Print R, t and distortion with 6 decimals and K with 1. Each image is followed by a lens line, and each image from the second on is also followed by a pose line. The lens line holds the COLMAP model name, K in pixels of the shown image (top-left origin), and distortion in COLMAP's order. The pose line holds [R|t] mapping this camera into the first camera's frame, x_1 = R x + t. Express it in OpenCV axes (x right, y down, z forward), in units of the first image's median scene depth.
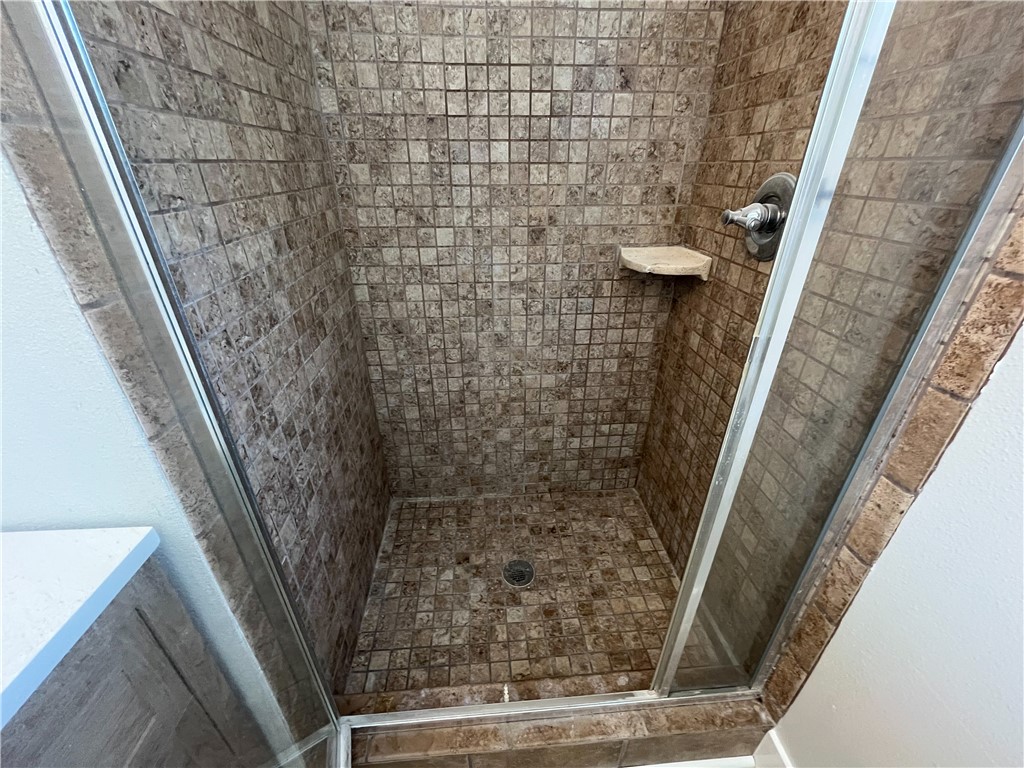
lens RADIAL K [[416.3, 0, 511.6], [0, 416.3, 387.3], [0, 0, 1]] dist [-0.003224, -0.000060]
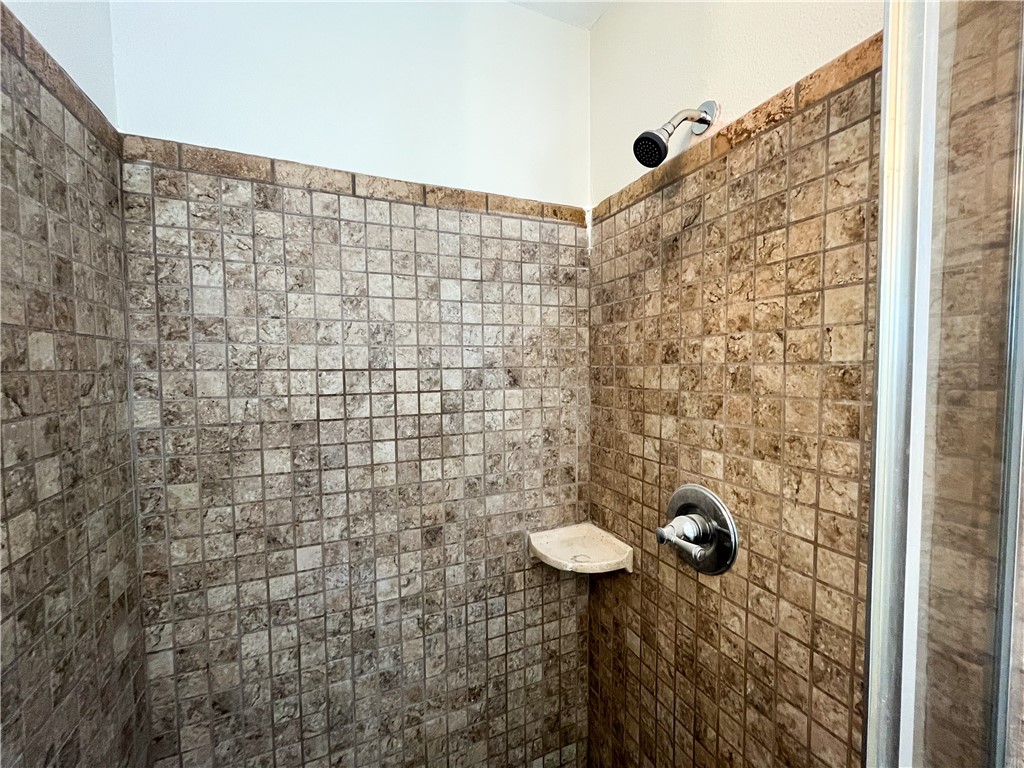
lens RADIAL K [[416.3, 0, 513.0], [0, 416.3, 385.6], [0, 0, 1]] dist [-0.003224, -0.000060]
pose [[0.942508, -0.025562, 0.333204, -0.057853], [0.166362, 0.900631, -0.401482, -0.286108], [-0.289831, 0.433832, 0.853105, 0.129488]]
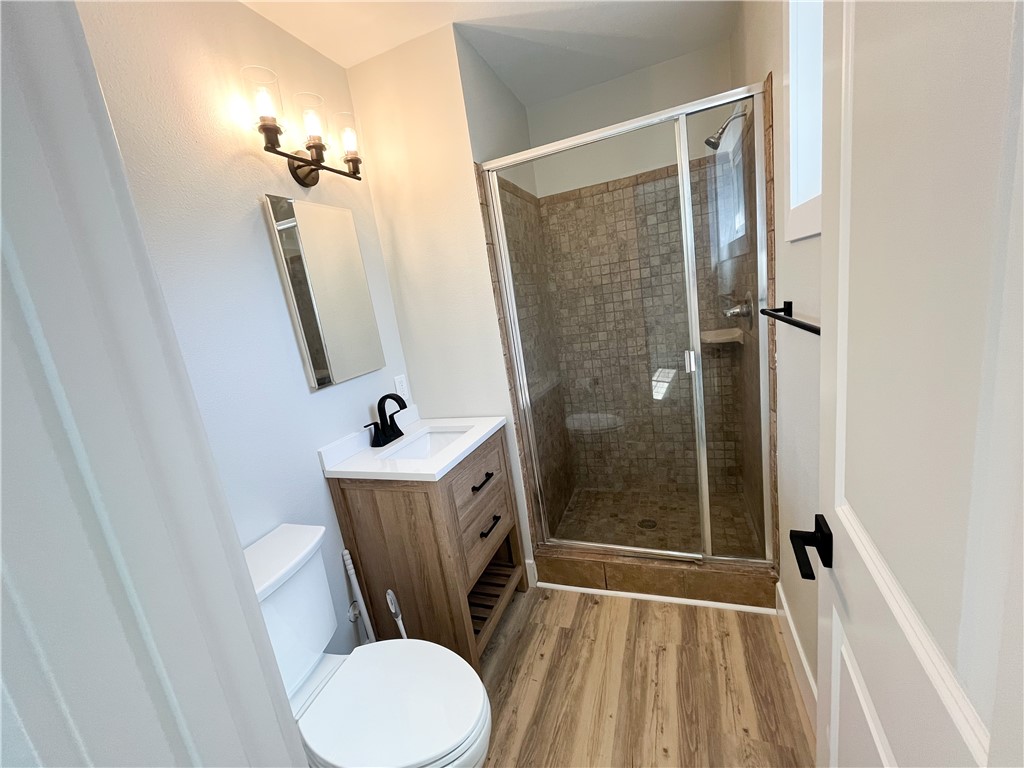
lens RADIAL K [[416.3, 0, 509.6], [0, 416.3, 387.2], [0, 0, 1]] dist [-0.003224, -0.000060]
pose [[0.893747, -0.045993, -0.446207, 0.340199], [-0.068267, 0.969197, -0.236637, 0.407569], [0.443346, 0.241955, 0.863077, -0.930483]]
